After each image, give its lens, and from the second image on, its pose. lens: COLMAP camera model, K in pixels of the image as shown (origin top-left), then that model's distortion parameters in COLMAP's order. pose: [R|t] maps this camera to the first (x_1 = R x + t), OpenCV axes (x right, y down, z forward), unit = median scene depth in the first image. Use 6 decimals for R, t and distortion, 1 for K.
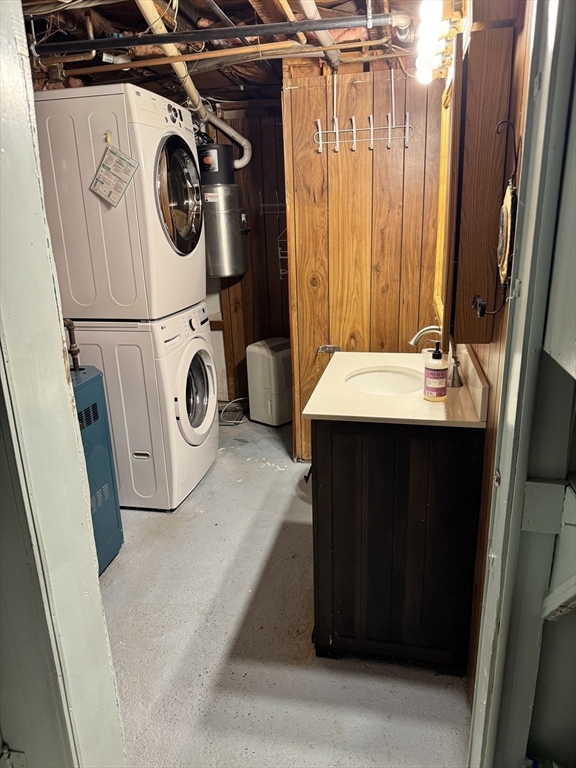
lens RADIAL K [[543.8, 0, 287.8], [0, 543.8, 387.7], [0, 0, 1]] dist [-0.007023, -0.024061]
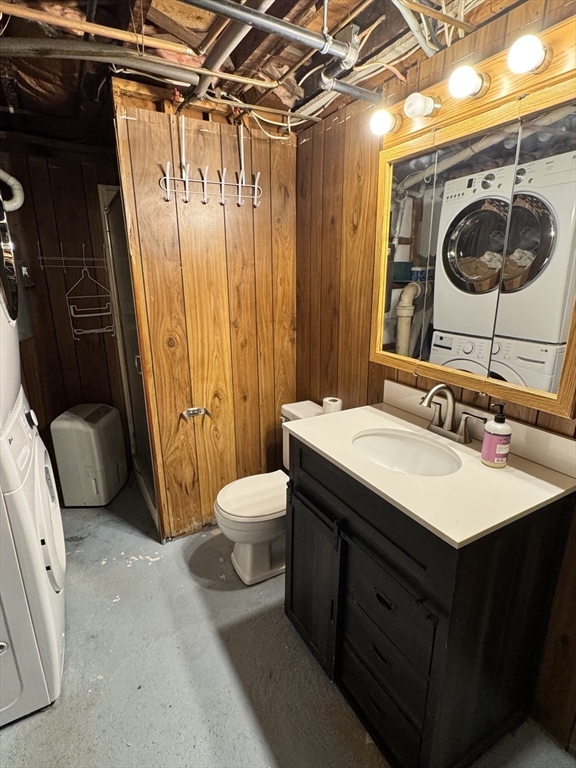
lens RADIAL K [[389.5, 0, 290.1], [0, 389.5, 377.0], [0, 0, 1]] dist [-0.003767, -0.004317]
pose [[0.745236, -0.138911, 0.652171, -0.239550], [0.179524, 0.983744, 0.004393, -0.109772], [-0.642180, 0.113807, 0.758059, 0.404108]]
